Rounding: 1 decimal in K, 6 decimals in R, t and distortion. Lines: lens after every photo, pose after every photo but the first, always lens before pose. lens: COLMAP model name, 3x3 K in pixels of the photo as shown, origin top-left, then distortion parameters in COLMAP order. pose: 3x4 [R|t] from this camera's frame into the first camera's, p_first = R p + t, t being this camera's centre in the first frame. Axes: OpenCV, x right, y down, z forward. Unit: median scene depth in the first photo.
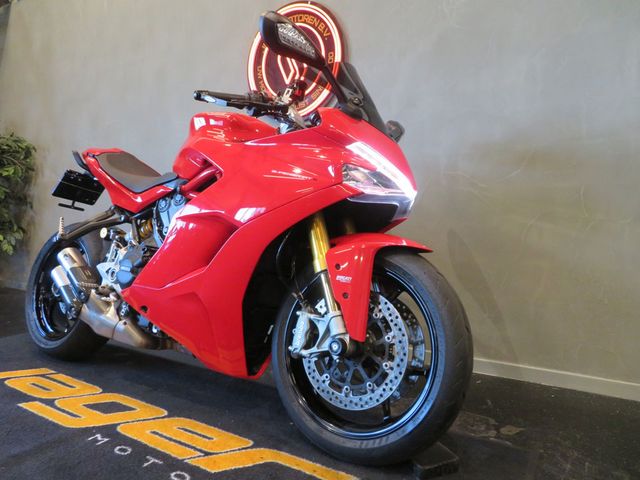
lens RADIAL K [[457.3, 0, 317.6], [0, 457.3, 240.7], [0, 0, 1]] dist [-0.000560, -0.004037]
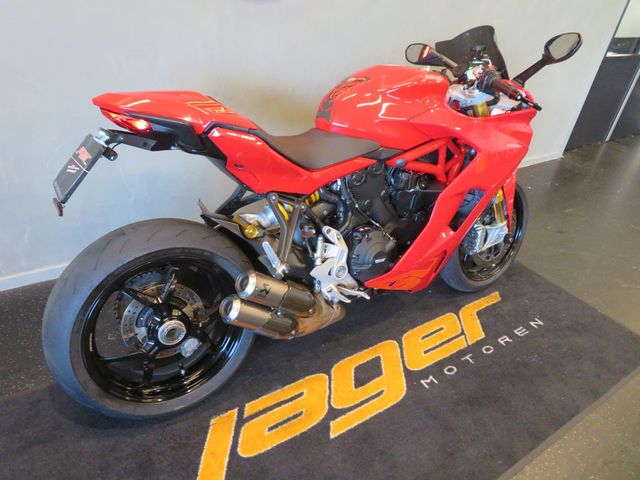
lens RADIAL K [[457.3, 0, 317.6], [0, 457.3, 240.7], [0, 0, 1]] dist [-0.000560, -0.004037]
pose [[0.396833, -0.456146, 0.796526, -1.465186], [-0.059970, 0.853040, 0.518388, -0.558200], [-0.915930, -0.253481, 0.311159, 0.998514]]
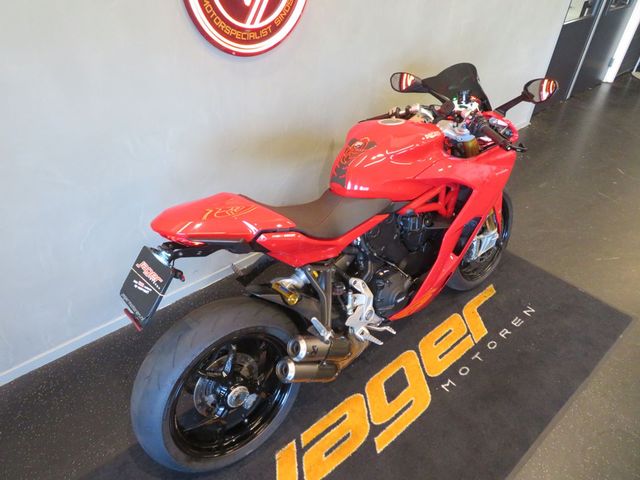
lens RADIAL K [[457.3, 0, 317.6], [0, 457.3, 240.7], [0, 0, 1]] dist [-0.000560, -0.004037]
pose [[0.279979, -0.583794, 0.762100, -1.482705], [0.013465, 0.796159, 0.604938, -0.865580], [-0.959912, -0.159108, 0.230768, 1.154064]]
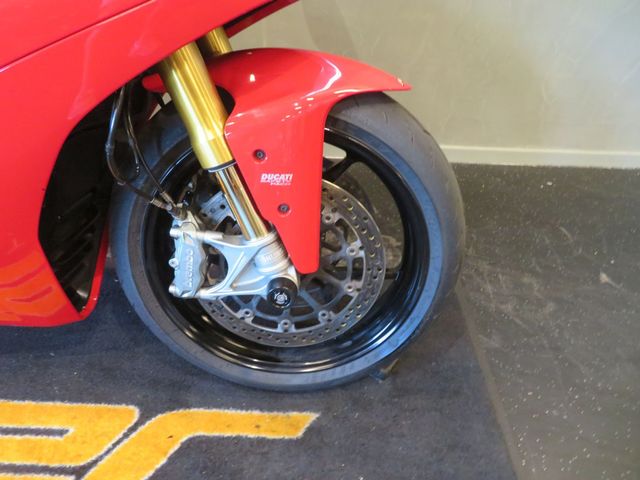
lens RADIAL K [[457.3, 0, 317.6], [0, 457.3, 240.7], [0, 0, 1]] dist [-0.000560, -0.004037]
pose [[0.847300, -0.315912, 0.426946, -0.127115], [-0.016885, 0.787439, 0.616162, -0.157127], [-0.530847, -0.529283, 0.661862, 0.559069]]
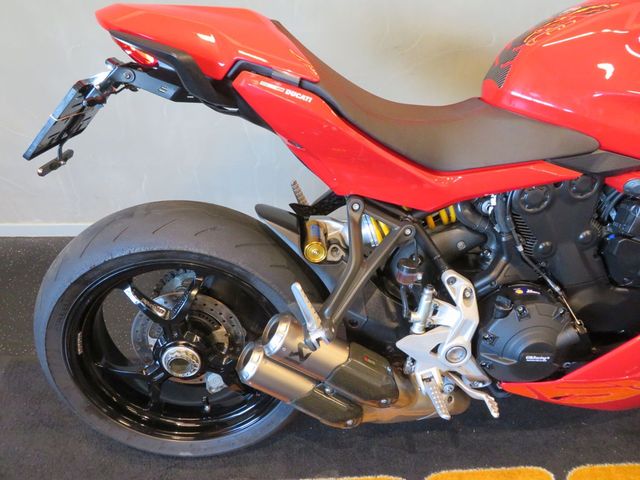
lens RADIAL K [[457.3, 0, 317.6], [0, 457.3, 240.7], [0, 0, 1]] dist [-0.000560, -0.004037]
pose [[0.805604, -0.348723, 0.478951, -0.986819], [0.002787, 0.810641, 0.585537, -0.418886], [-0.592448, -0.470376, 0.654028, 1.047177]]
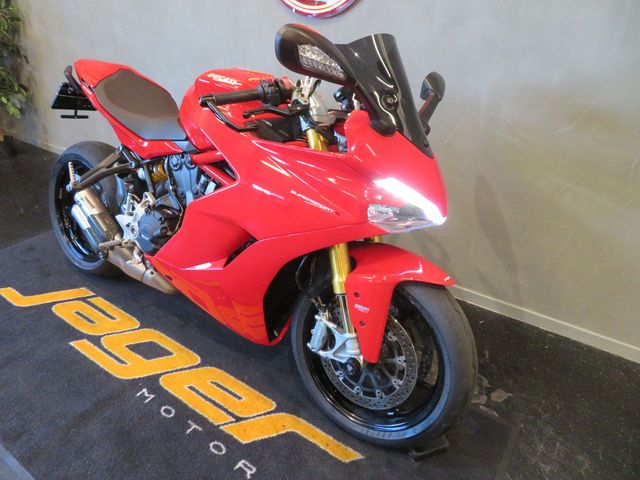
lens RADIAL K [[457.3, 0, 317.6], [0, 457.3, 240.7], [0, 0, 1]] dist [-0.000560, -0.004037]
pose [[0.998932, 0.036299, -0.028593, -0.015889], [-0.020329, 0.900923, 0.433503, -0.452860], [0.041496, -0.432459, 0.900698, 0.127629]]
